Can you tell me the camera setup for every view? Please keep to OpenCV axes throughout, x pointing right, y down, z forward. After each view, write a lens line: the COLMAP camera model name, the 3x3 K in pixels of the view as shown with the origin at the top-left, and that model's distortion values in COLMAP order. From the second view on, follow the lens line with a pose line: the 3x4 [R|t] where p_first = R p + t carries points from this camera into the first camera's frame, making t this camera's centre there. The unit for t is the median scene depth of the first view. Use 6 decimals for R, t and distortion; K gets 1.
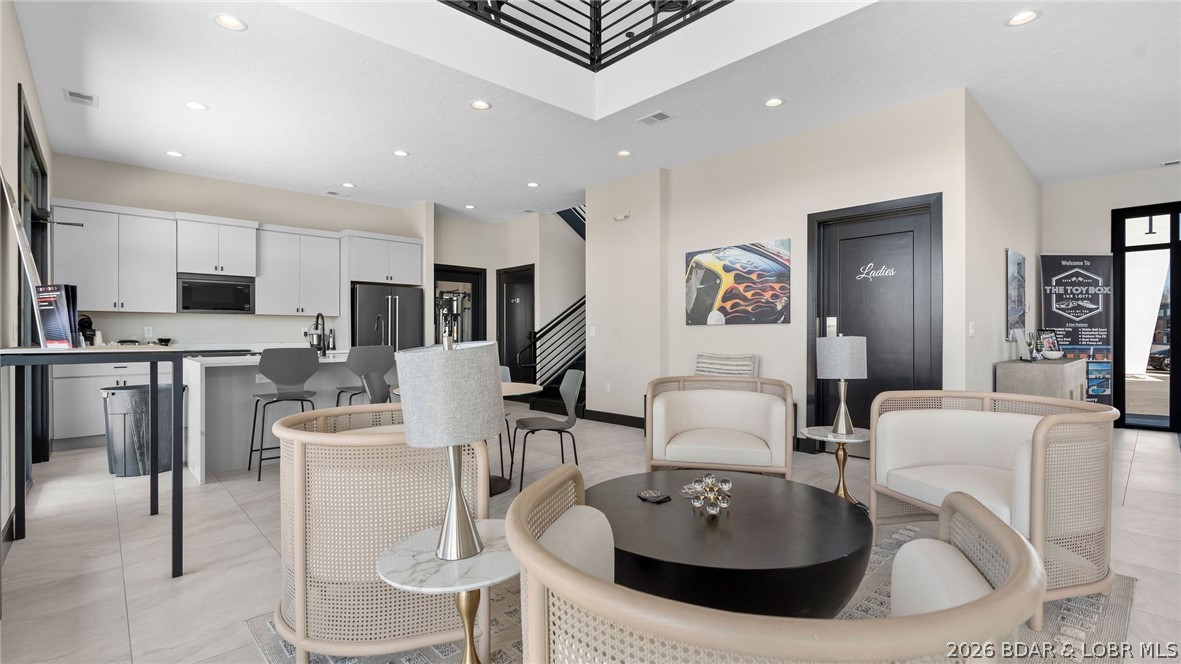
lens RADIAL K [[528.6, 0, 589.3], [0, 528.6, 333.6], [0, 0, 1]] dist [-0.009600, 0.000443]
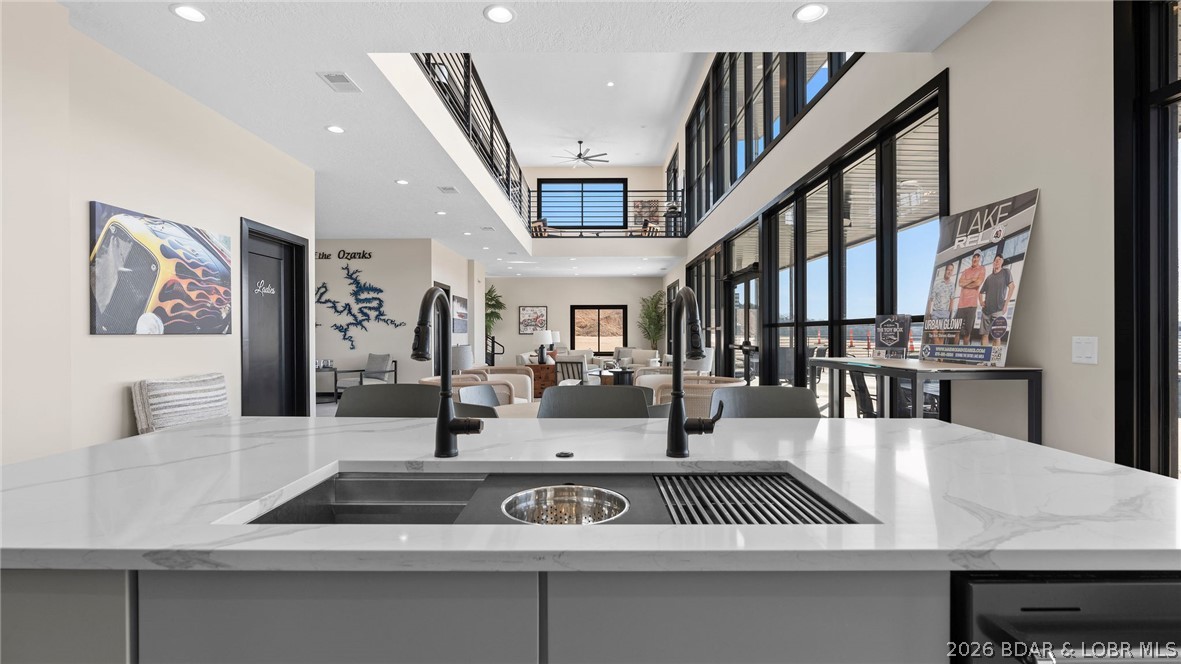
lens RADIAL K [[528.6, 0, 592.9], [0, 528.6, 340.5], [0, 0, 1]] dist [-0.009600, 0.000443]
pose [[-0.727618, 0.000884, 0.685982, -0.604775], [0.012776, 0.999843, 0.012263, -0.011349], [-0.685864, 0.017687, -0.727515, 1.132406]]
